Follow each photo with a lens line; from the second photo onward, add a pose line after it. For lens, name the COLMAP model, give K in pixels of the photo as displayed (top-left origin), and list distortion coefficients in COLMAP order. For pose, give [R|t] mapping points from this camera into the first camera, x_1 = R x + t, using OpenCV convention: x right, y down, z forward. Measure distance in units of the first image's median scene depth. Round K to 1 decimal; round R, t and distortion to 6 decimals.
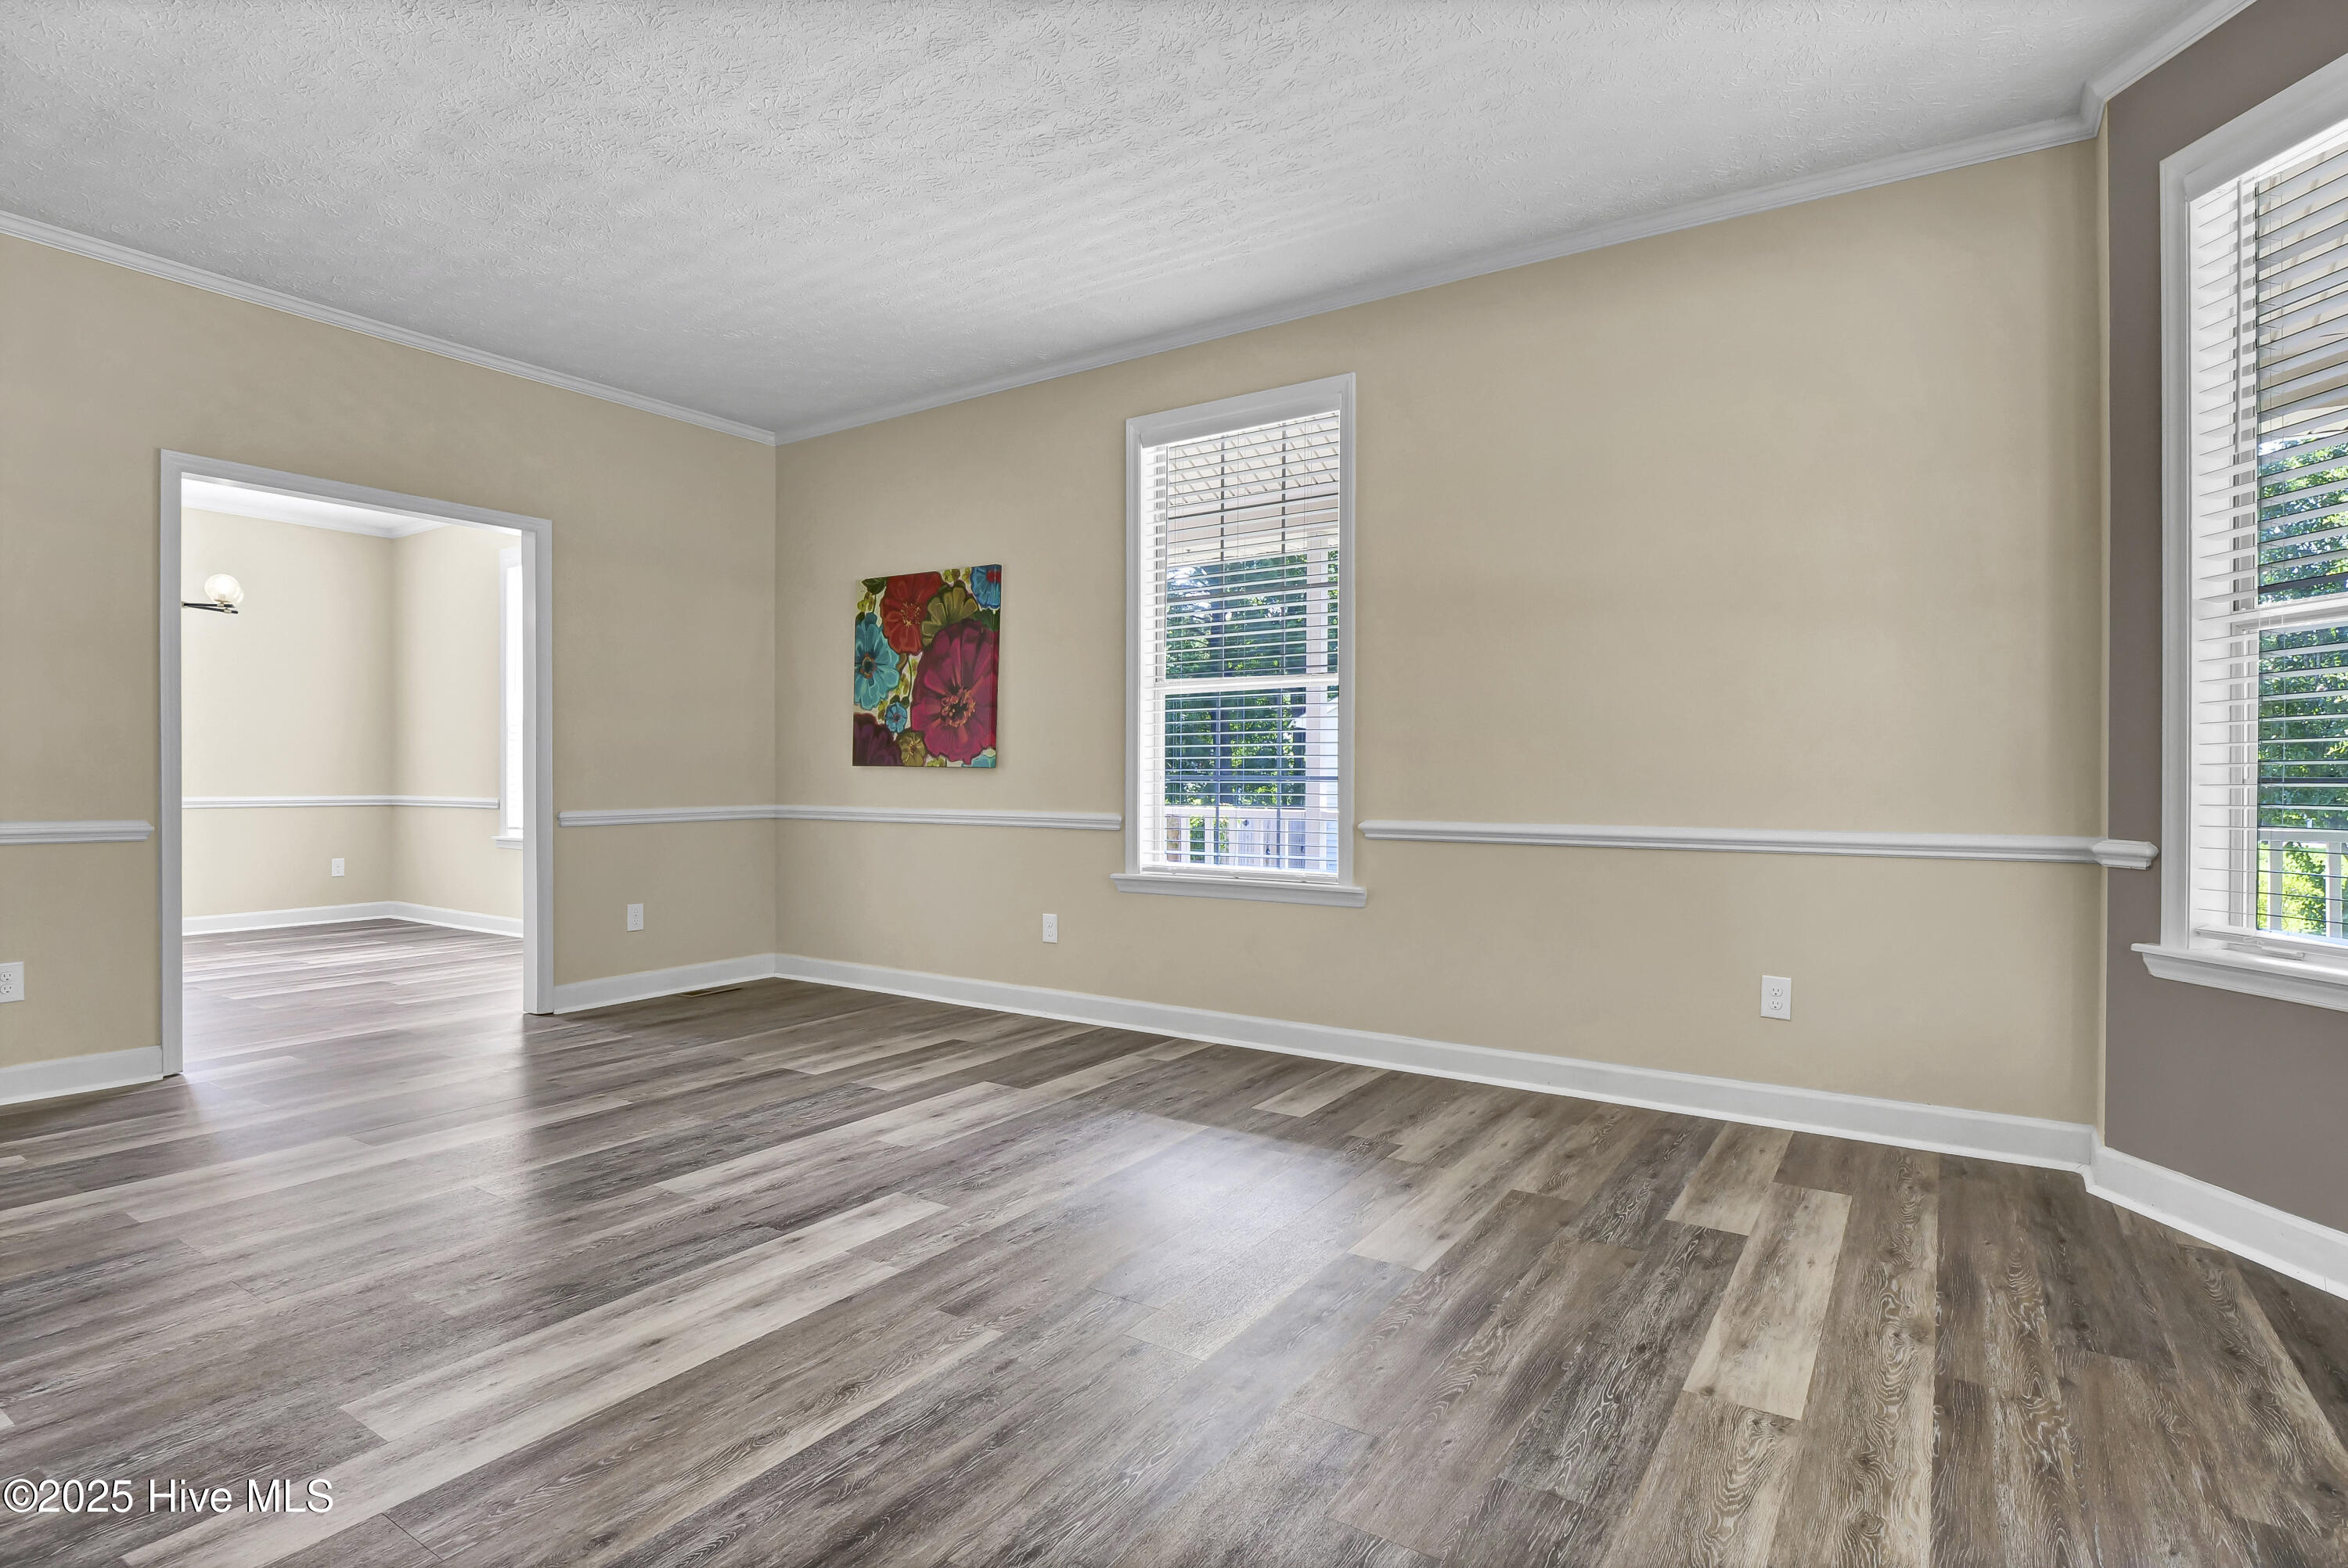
lens RADIAL K [[1104.2, 0, 1157.9], [0, 1104.2, 782.4], [0, 0, 1]] dist [-0.000195, 0.000012]
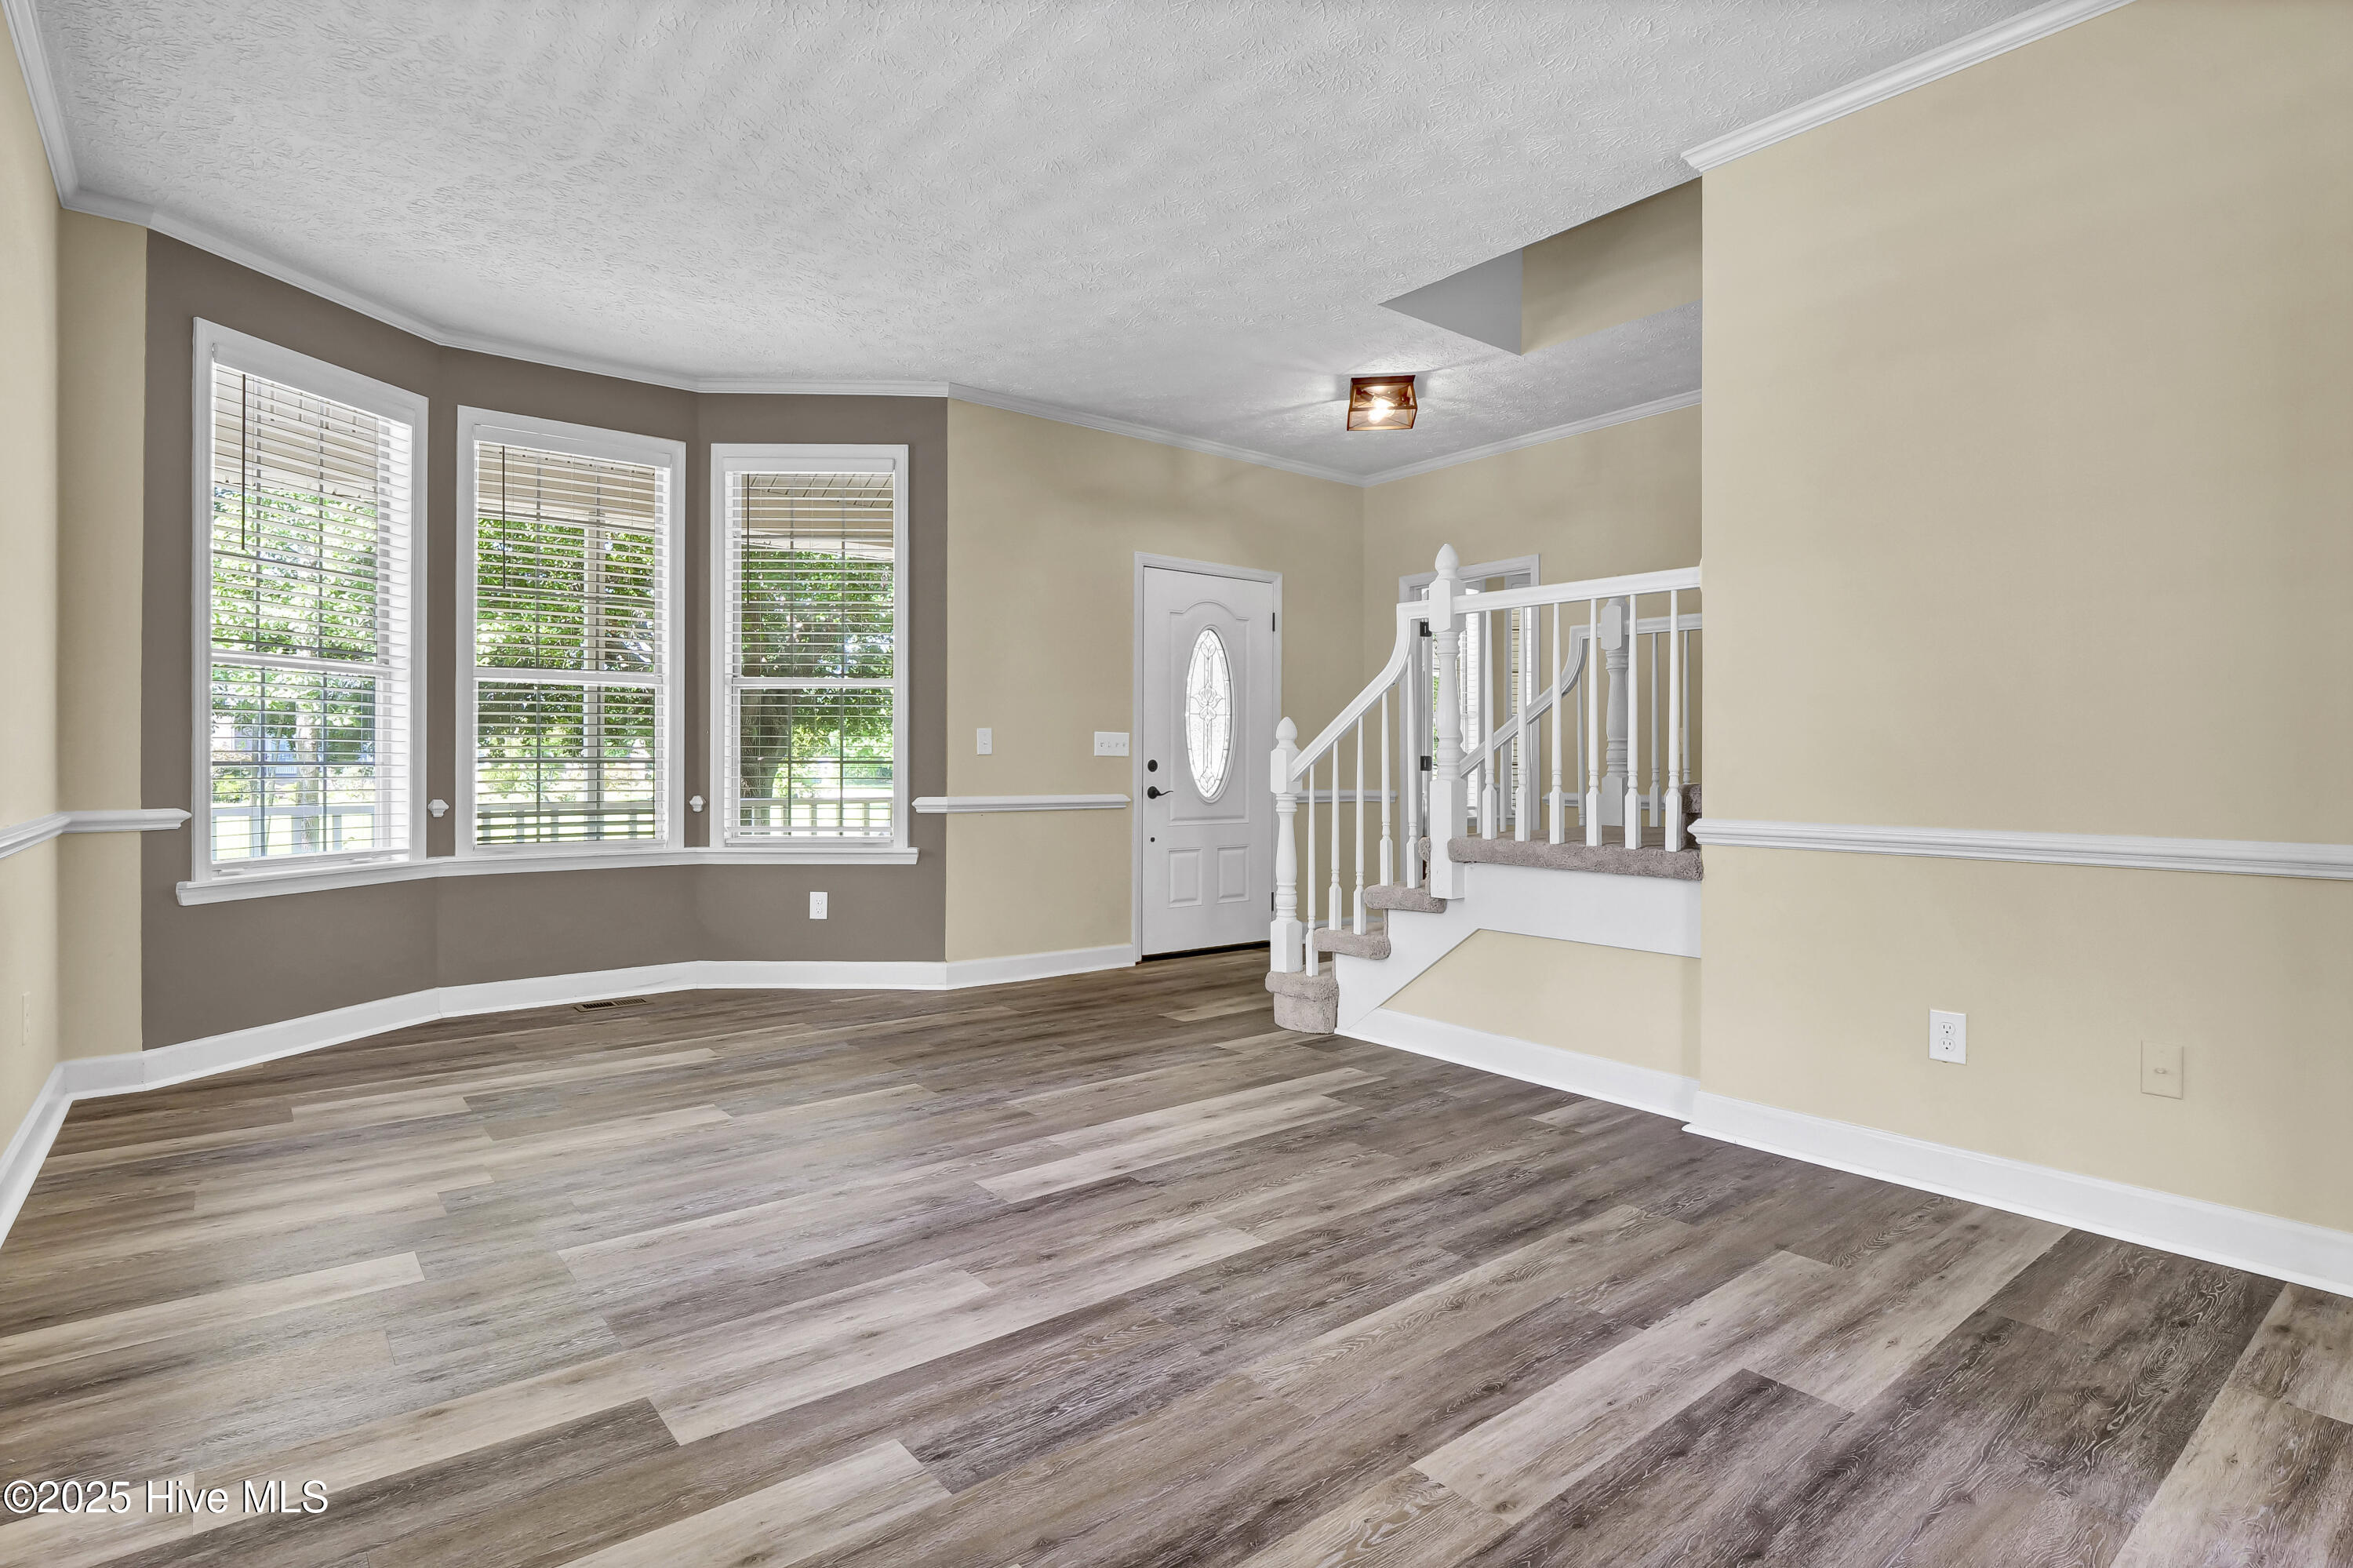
lens RADIAL K [[1184.4, 0, 1177.5], [0, 1184.4, 773.4], [0, 0, 1]] dist [-0.011255, -0.002936]
pose [[-0.951808, -0.006771, 0.306621, -0.665504], [-0.002019, 0.999873, 0.015812, -0.011814], [-0.306689, 0.014431, -0.951700, 1.876408]]
